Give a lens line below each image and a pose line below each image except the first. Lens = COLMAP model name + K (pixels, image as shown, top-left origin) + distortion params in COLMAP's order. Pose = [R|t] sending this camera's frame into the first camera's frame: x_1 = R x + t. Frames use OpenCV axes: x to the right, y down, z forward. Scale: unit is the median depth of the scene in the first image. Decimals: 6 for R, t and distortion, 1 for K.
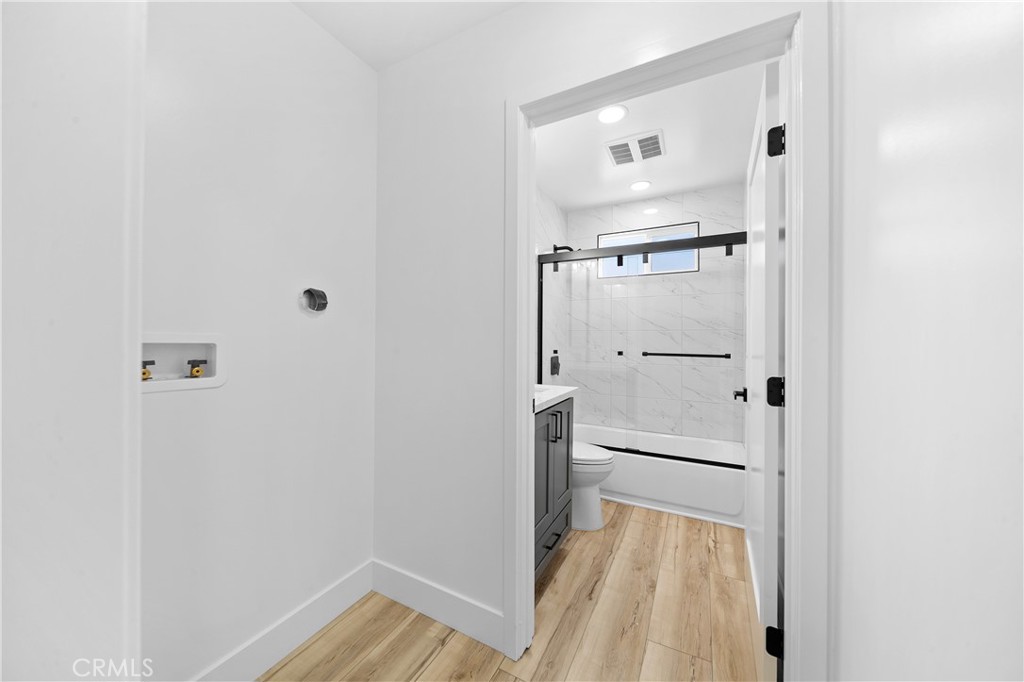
lens RADIAL K [[355.5, 0, 517.0], [0, 355.5, 335.5], [0, 0, 1]] dist [-0.000366, -0.000048]
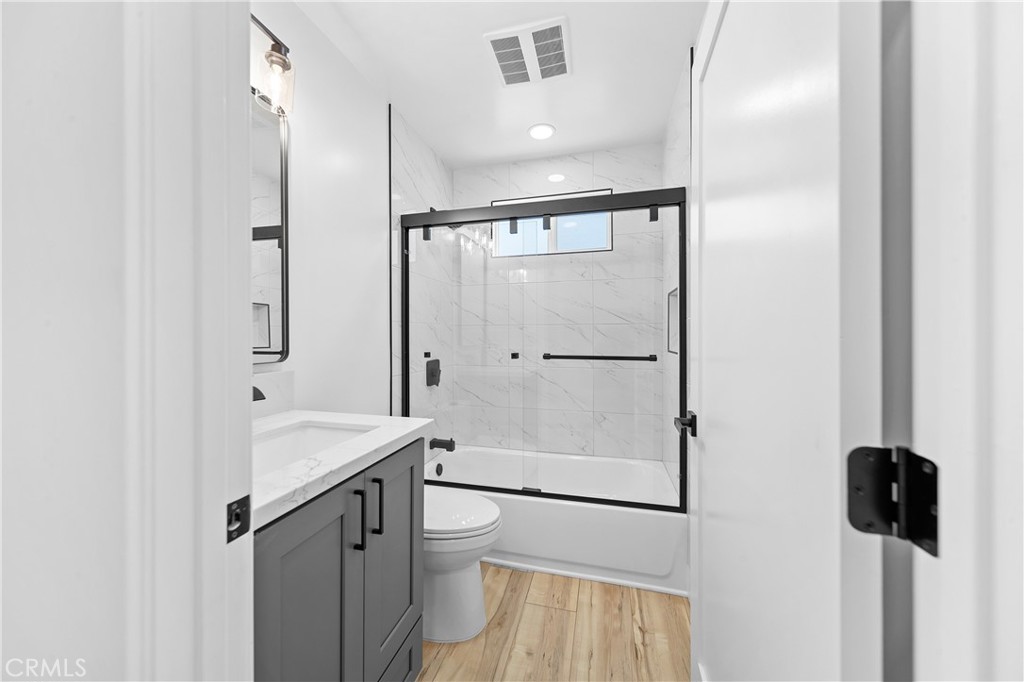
lens RADIAL K [[355.5, 0, 517.0], [0, 355.5, 335.5], [0, 0, 1]] dist [-0.000366, -0.000048]
pose [[0.972983, -0.009599, 0.230676, 0.146298], [0.007434, 0.999920, 0.010255, 0.002084], [-0.230756, -0.008263, 0.972977, 0.341164]]
